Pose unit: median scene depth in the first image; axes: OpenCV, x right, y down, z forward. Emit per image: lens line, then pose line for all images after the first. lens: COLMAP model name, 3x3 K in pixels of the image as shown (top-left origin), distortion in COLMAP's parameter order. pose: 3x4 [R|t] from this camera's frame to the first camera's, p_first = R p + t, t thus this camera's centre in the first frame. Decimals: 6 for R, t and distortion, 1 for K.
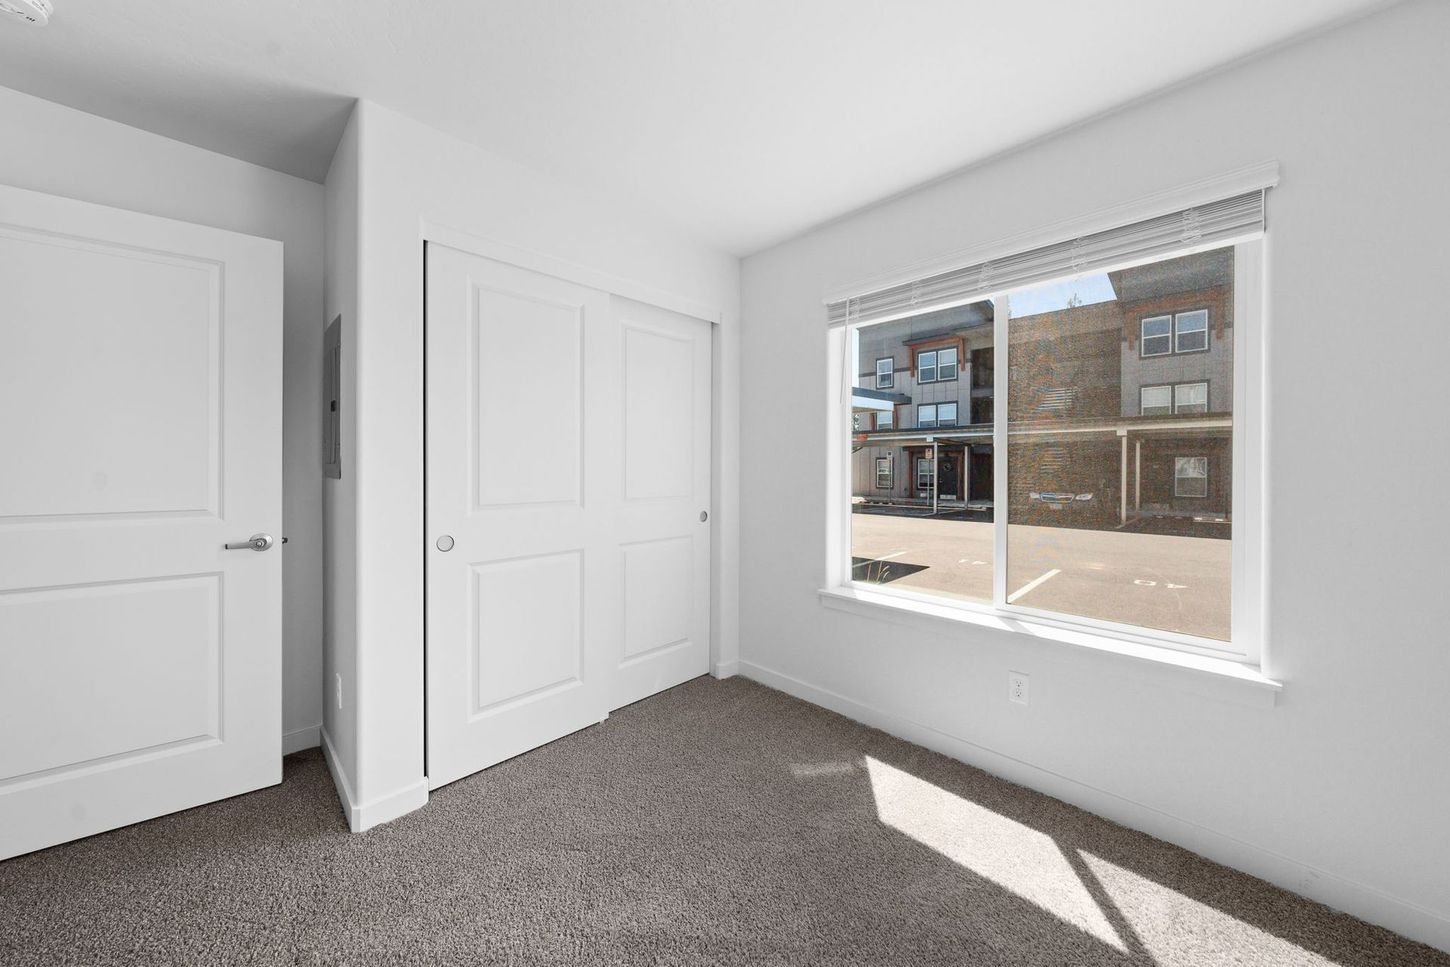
lens RADIAL K [[509.3, 0, 724.3], [0, 509.3, 466.8], [0, 0, 1]] dist [-0.001310, -0.000122]
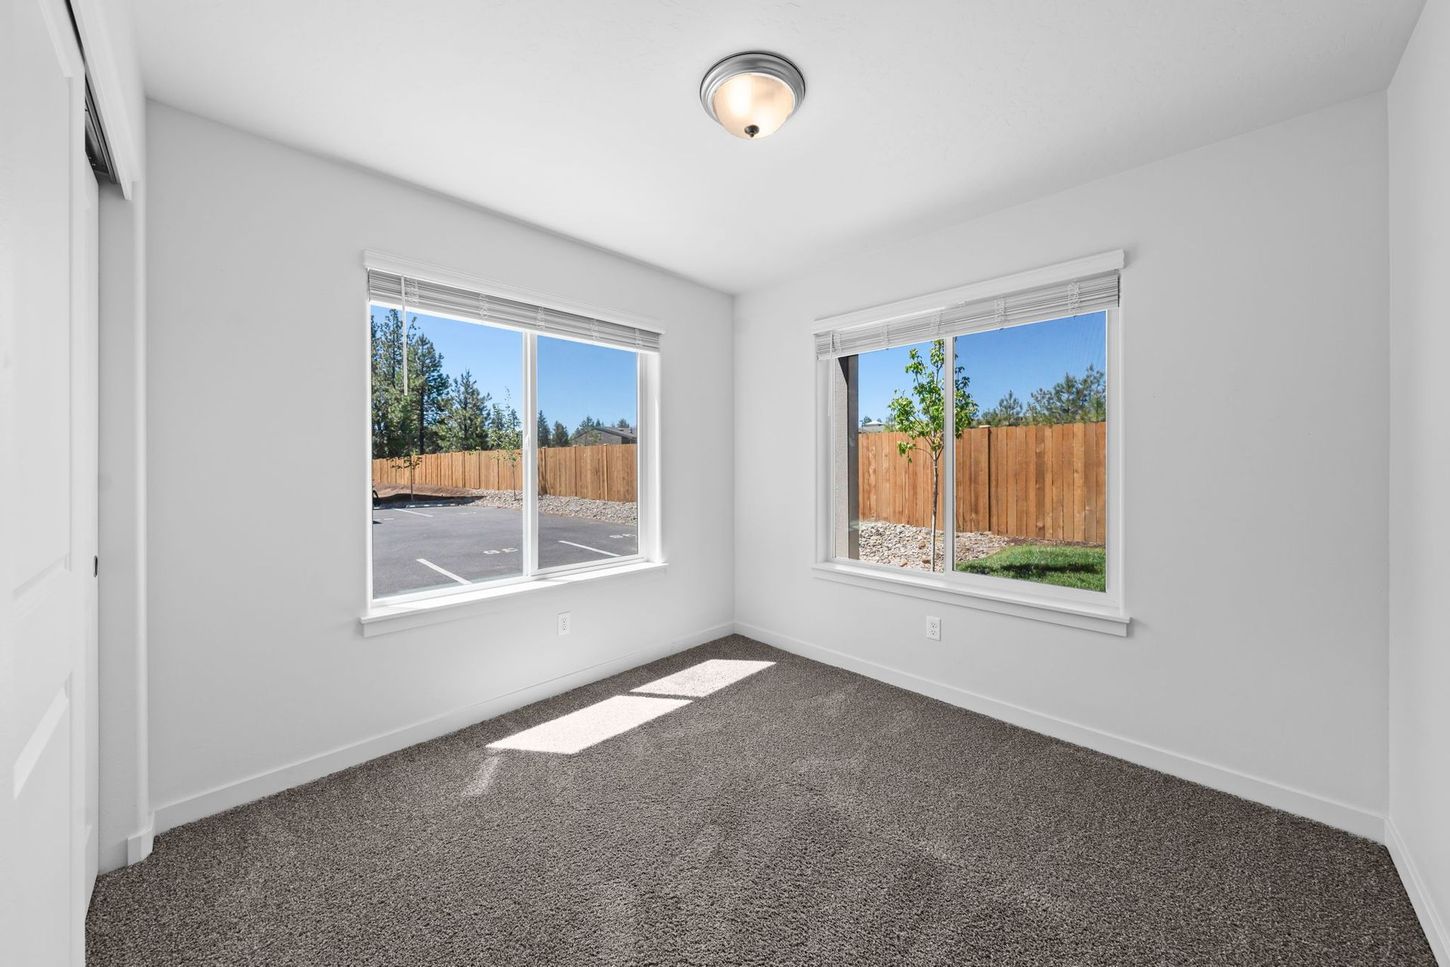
lens RADIAL K [[509.3, 0, 724.3], [0, 509.3, 466.8], [0, 0, 1]] dist [-0.001310, -0.000122]
pose [[-0.005316, -0.006364, 0.999966, -0.807892], [0.005059, 0.999967, 0.006391, -0.001638], [-0.999973, 0.005093, -0.005284, 0.561902]]
